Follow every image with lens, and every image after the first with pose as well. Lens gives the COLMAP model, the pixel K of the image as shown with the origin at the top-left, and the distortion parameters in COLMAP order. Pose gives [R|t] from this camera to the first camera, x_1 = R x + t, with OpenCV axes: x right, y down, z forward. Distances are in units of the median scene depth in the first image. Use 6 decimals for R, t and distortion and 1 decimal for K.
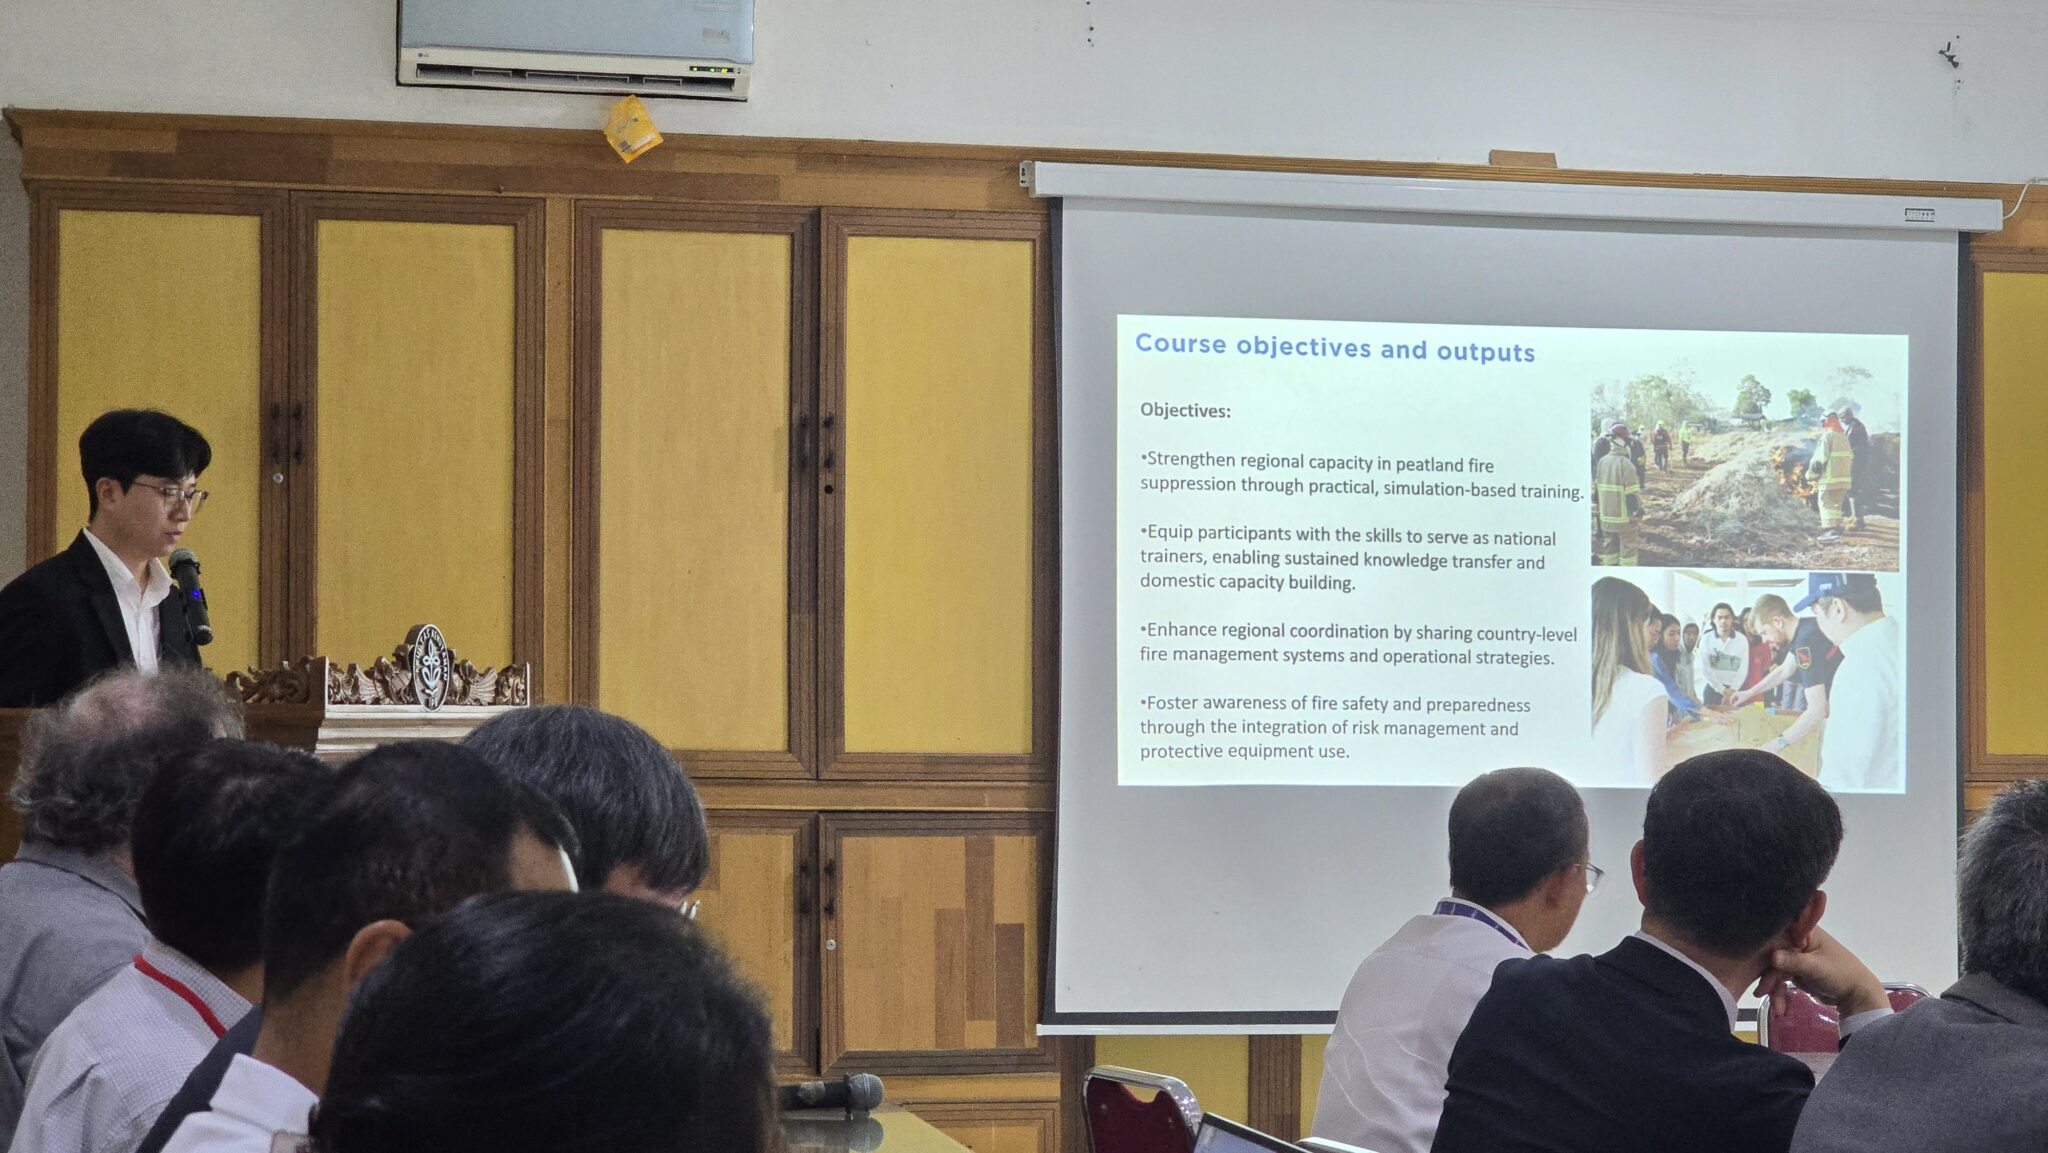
lens RADIAL K [[4028.9, 0, 1024.0], [0, 4028.9, 576.5], [0, 0, 1]] dist [0.103140, 0.137550]
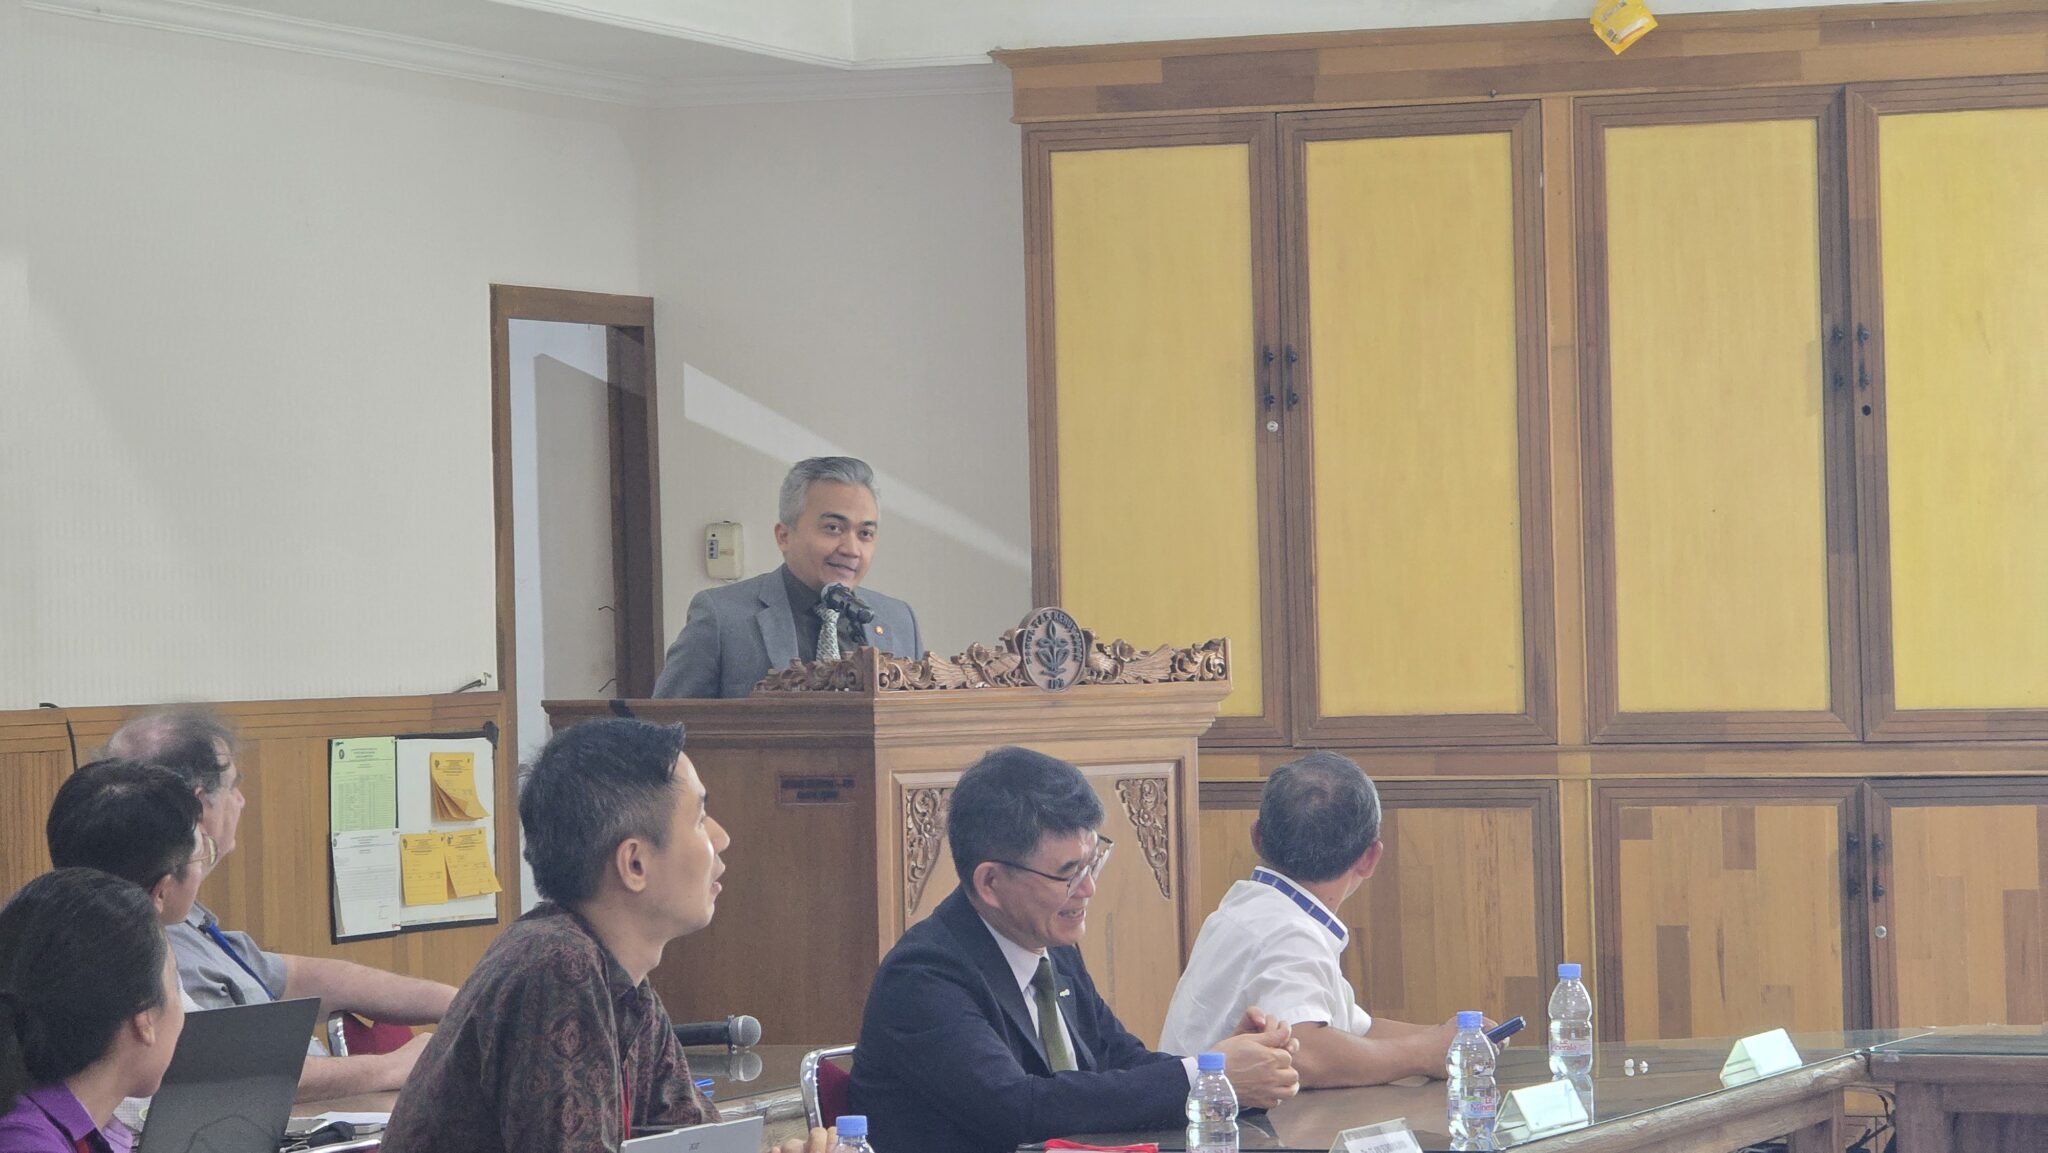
lens RADIAL K [[6672.8, 0, 1024.0], [0, 6672.8, 576.5], [0, 0, 1]] dist [0.272985, -0.849803]
pose [[0.860824, -0.028942, -0.508078, 0.533888], [0.044968, 0.998802, 0.019292, -0.021704], [0.506912, -0.039454, 0.861095, -0.340371]]
